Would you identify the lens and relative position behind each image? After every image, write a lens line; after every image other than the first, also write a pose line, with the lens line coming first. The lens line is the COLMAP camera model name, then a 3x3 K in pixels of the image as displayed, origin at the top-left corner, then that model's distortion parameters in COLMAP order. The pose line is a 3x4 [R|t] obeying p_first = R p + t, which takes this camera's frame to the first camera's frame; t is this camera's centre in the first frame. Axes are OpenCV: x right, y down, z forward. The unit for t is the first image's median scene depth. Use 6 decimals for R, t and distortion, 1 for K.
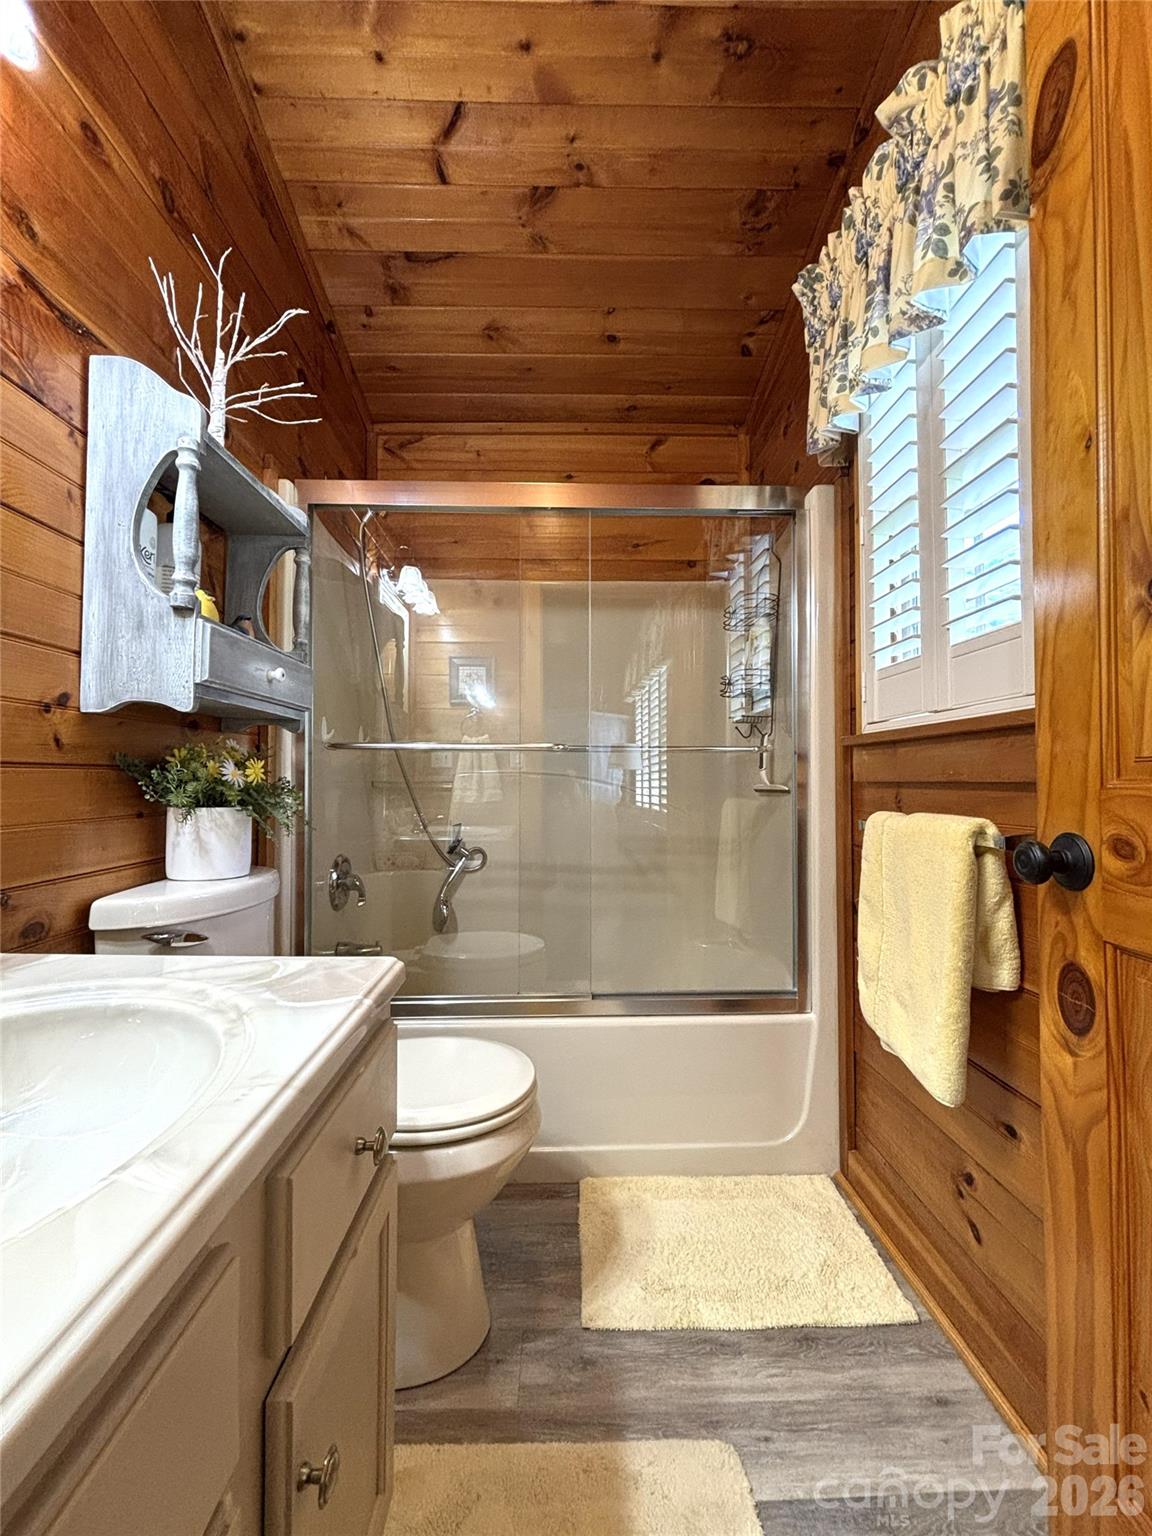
lens RADIAL K [[628.5, 0, 590.4], [0, 628.5, 769.4], [0, 0, 1]] dist [0.001950, -0.001297]
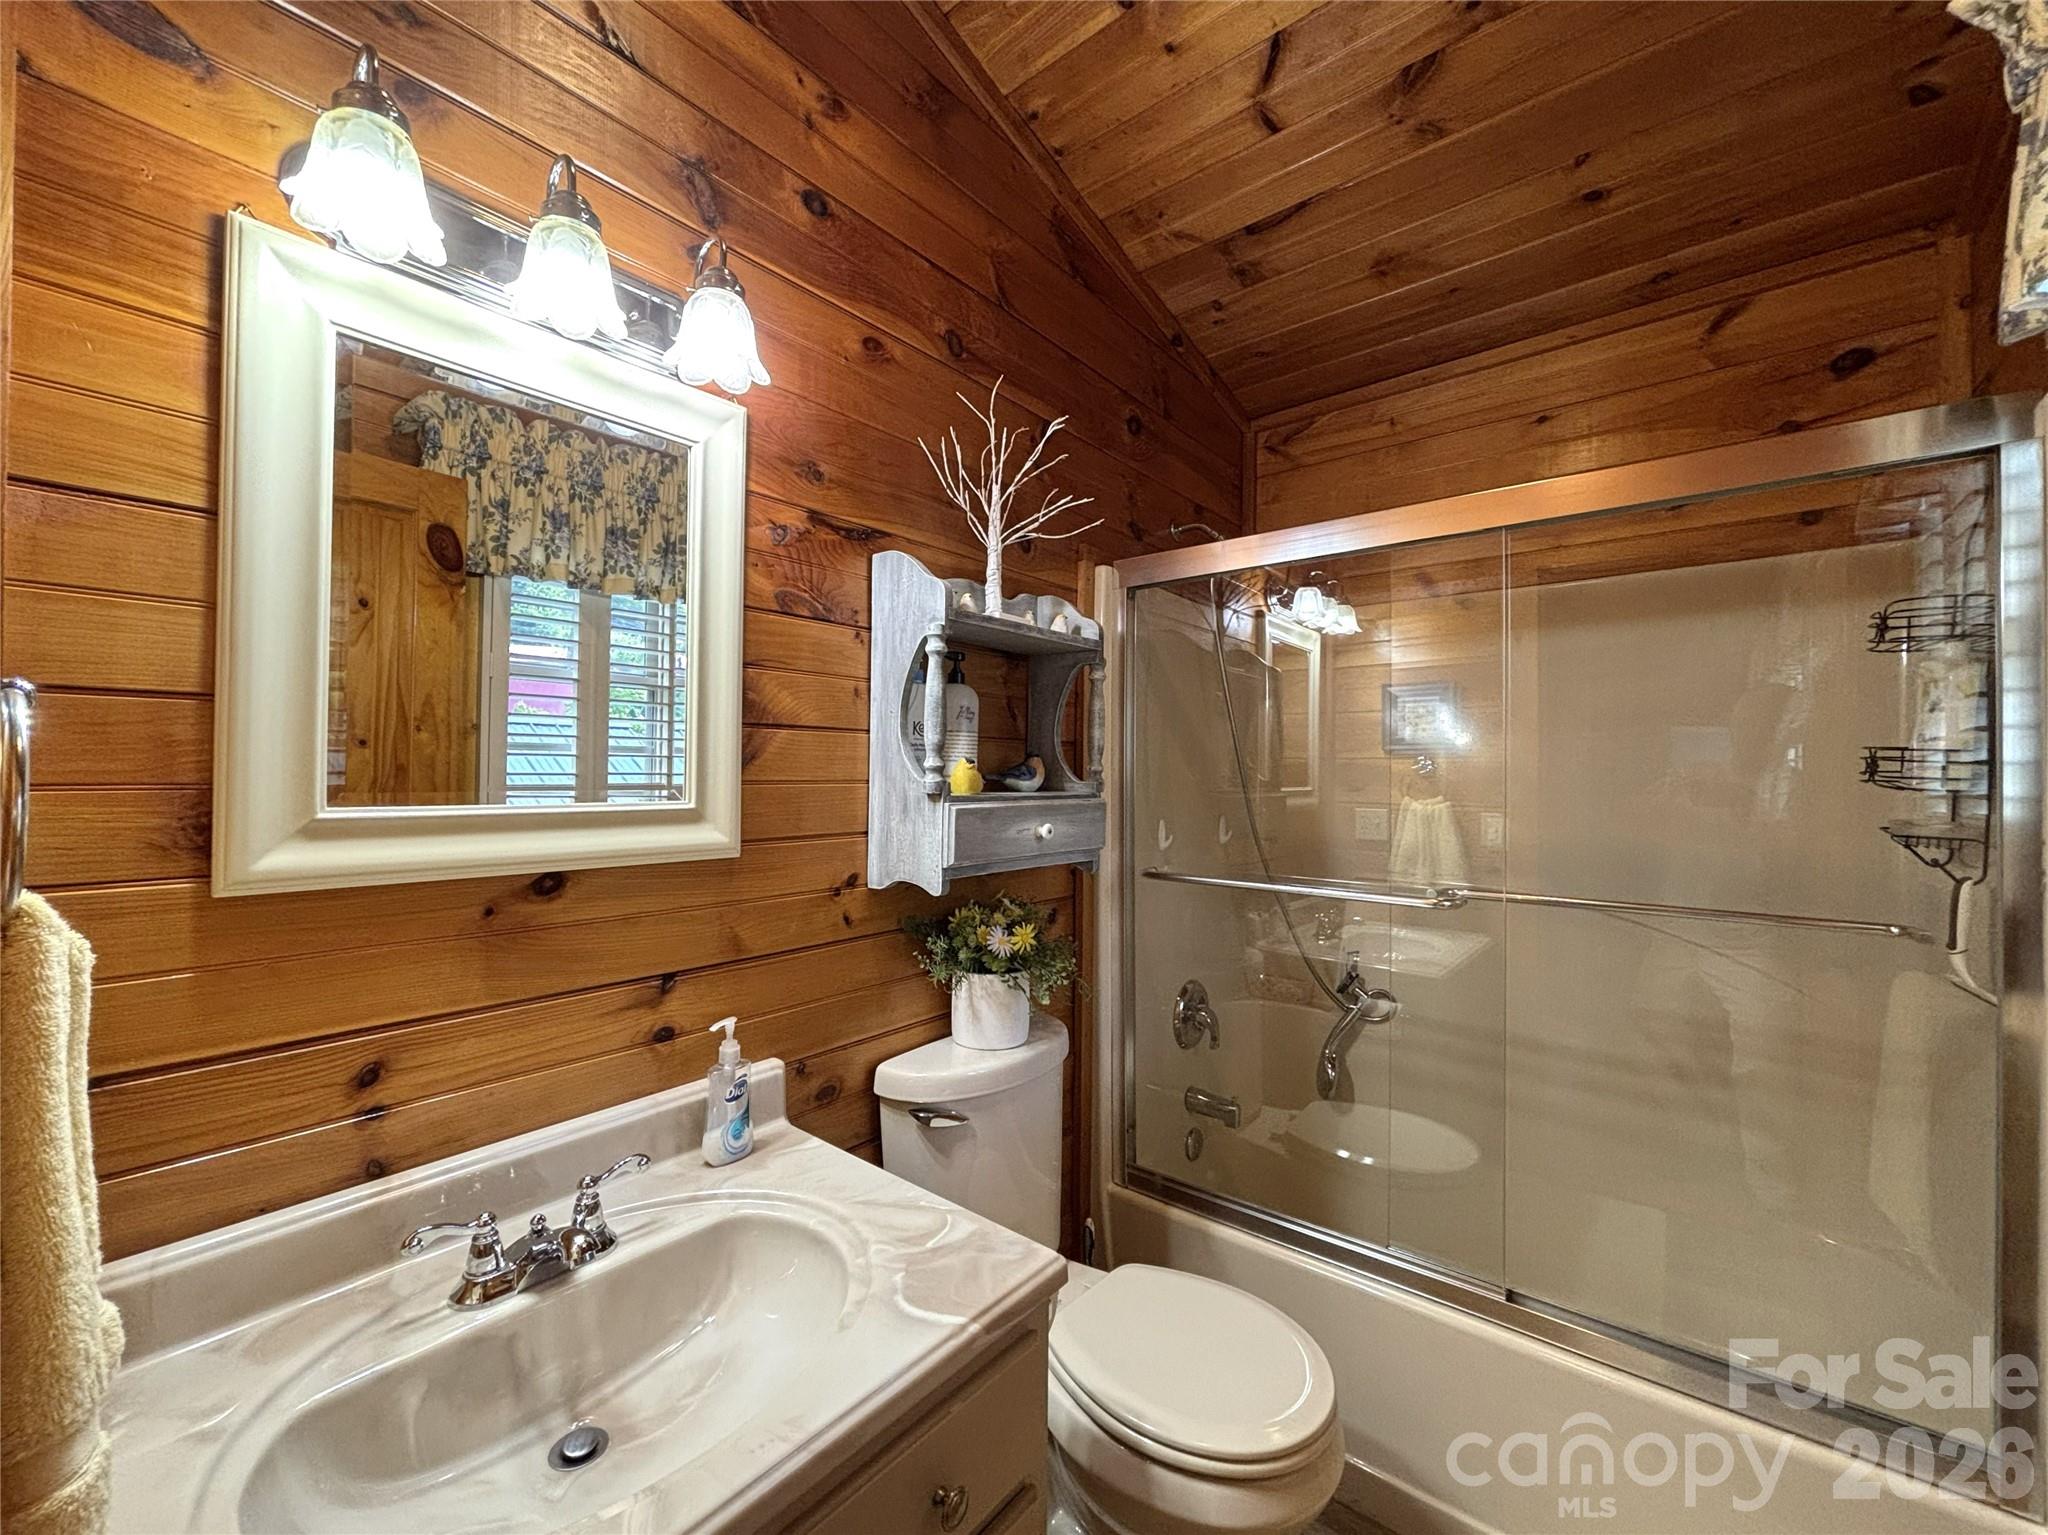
lens RADIAL K [[838.0, 0, 1042.7], [0, 838.0, 773.8], [0, 0, 1]] dist [0.001950, -0.001297]
pose [[0.758784, 0.008919, -0.651282, 0.285312], [-0.004853, 0.999956, 0.008040, -0.249509], [0.651325, -0.002940, 0.758794, 0.094268]]
